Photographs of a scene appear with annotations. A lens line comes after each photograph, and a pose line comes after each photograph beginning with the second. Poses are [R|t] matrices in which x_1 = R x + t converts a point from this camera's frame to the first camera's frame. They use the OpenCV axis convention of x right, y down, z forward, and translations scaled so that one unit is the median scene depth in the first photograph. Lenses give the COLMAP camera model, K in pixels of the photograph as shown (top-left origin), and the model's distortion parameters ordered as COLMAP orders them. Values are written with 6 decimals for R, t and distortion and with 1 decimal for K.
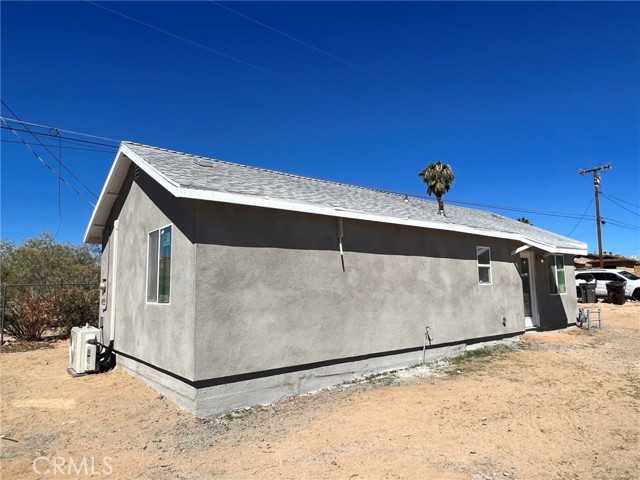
lens RADIAL K [[410.0, 0, 320.0], [0, 410.0, 238.0], [0, 0, 1]] dist [0.000265, -0.000257]
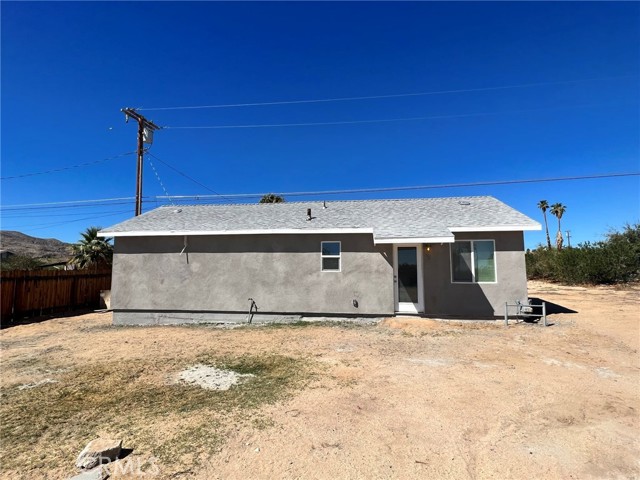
lens RADIAL K [[317.4, 0, 320.0], [0, 317.4, 243.0], [0, 0, 1]] dist [0.002124, 0.000076]
pose [[0.695528, -0.070544, -0.715028, 1.160784], [0.074358, 0.996892, -0.026022, 0.053270], [0.714641, -0.035069, 0.698611, 0.330011]]
